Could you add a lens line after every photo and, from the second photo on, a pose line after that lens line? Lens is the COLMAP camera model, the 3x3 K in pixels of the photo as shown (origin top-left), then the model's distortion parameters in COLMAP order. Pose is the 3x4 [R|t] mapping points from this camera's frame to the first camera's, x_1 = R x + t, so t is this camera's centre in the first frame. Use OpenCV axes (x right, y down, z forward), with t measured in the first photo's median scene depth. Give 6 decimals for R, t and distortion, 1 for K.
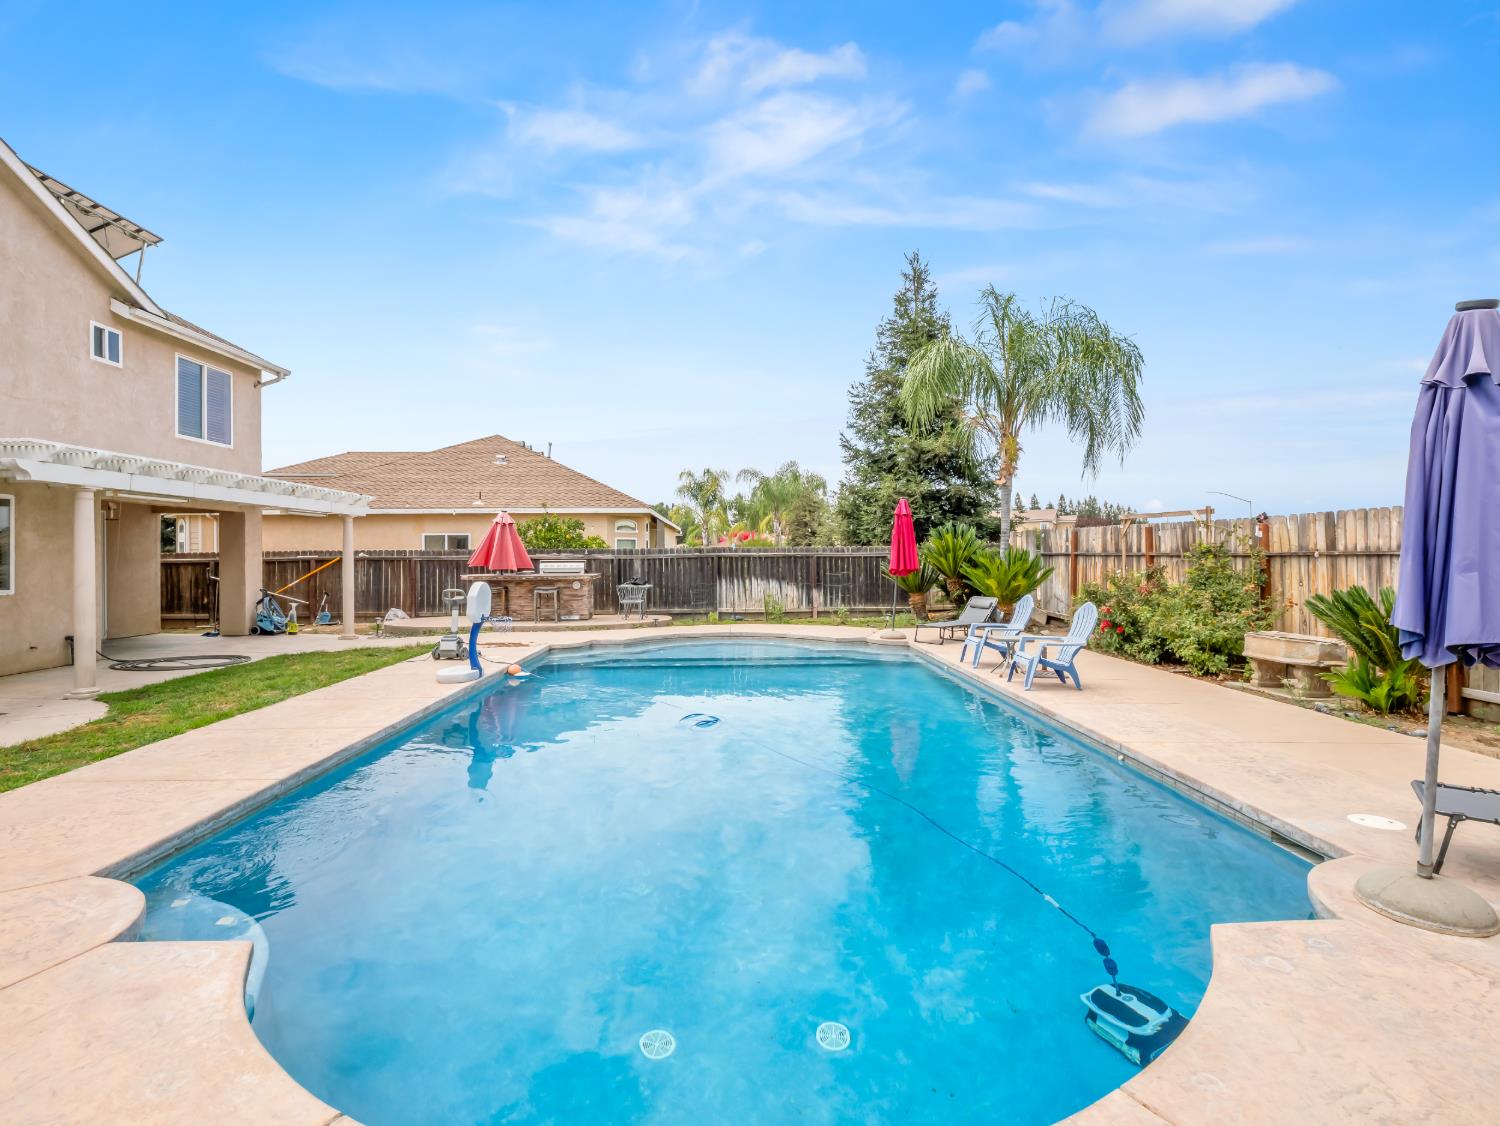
lens RADIAL K [[718.0, 0, 745.2], [0, 718.0, 554.4], [0, 0, 1]] dist [-0.002094, -0.000848]
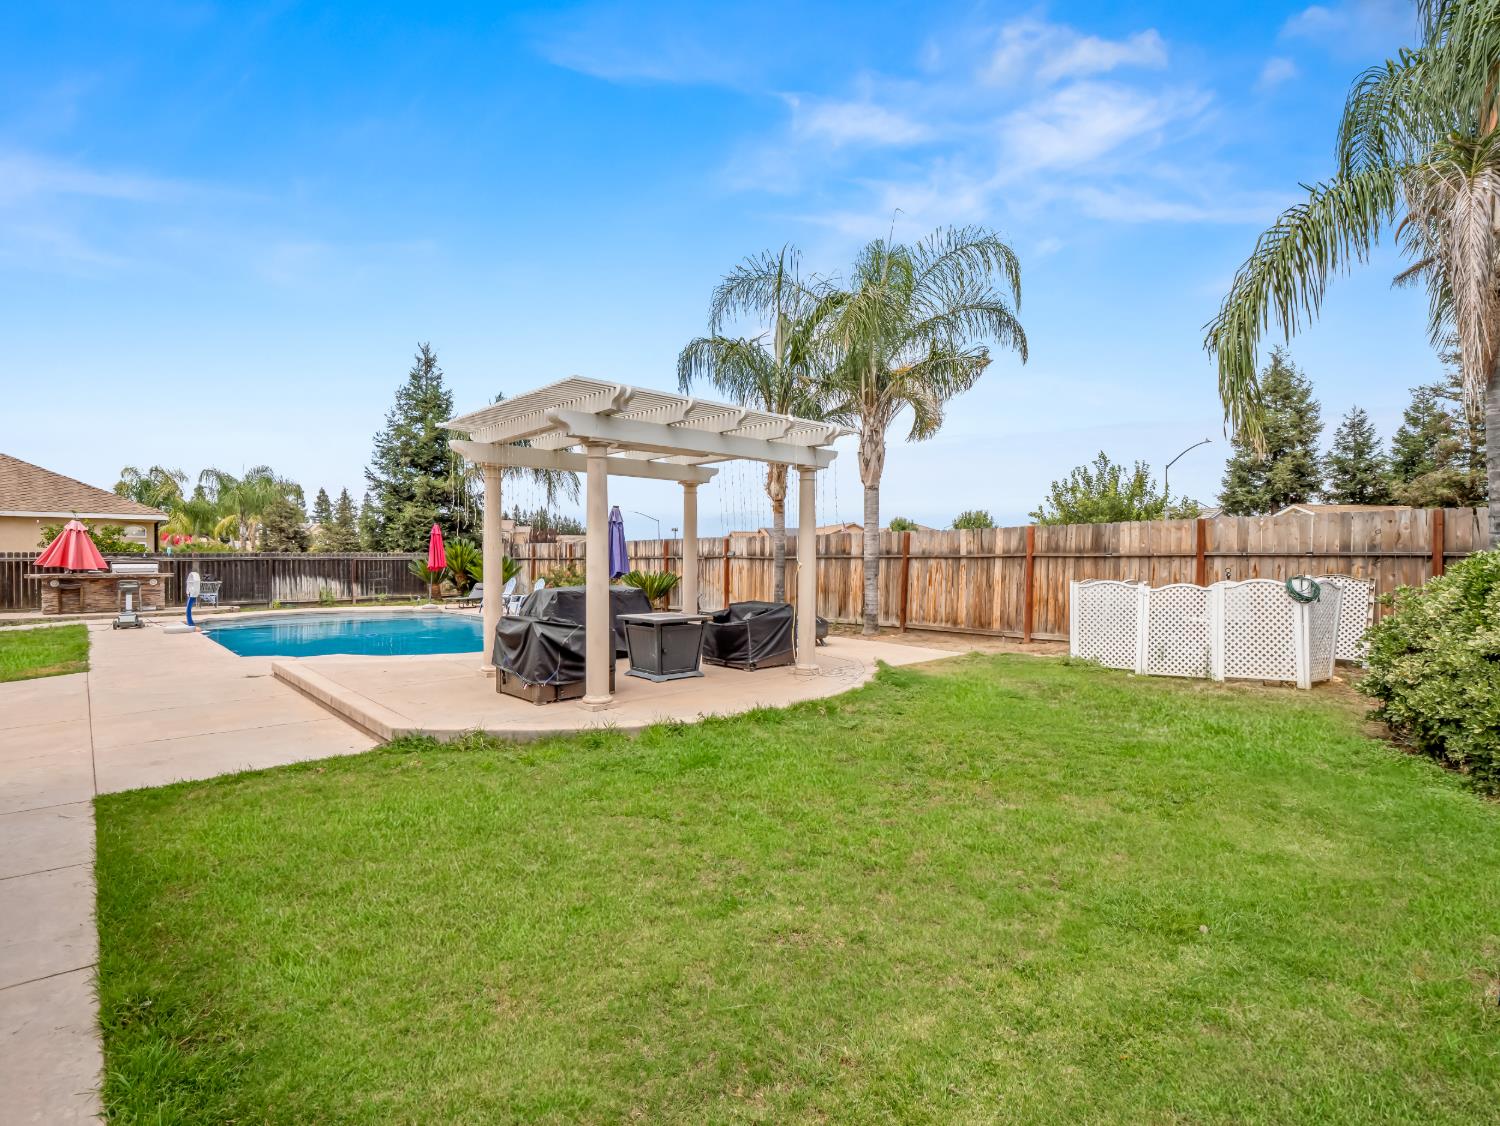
lens RADIAL K [[738.6, 0, 750.0], [0, 738.6, 563.0], [0, 0, 1]] dist [-0.004313, -0.000943]
pose [[0.749562, 0.000262, 0.661934, -0.269893], [-0.001910, 0.999997, 0.001767, 0.005085], [-0.661932, -0.002589, 0.749560, -0.559294]]
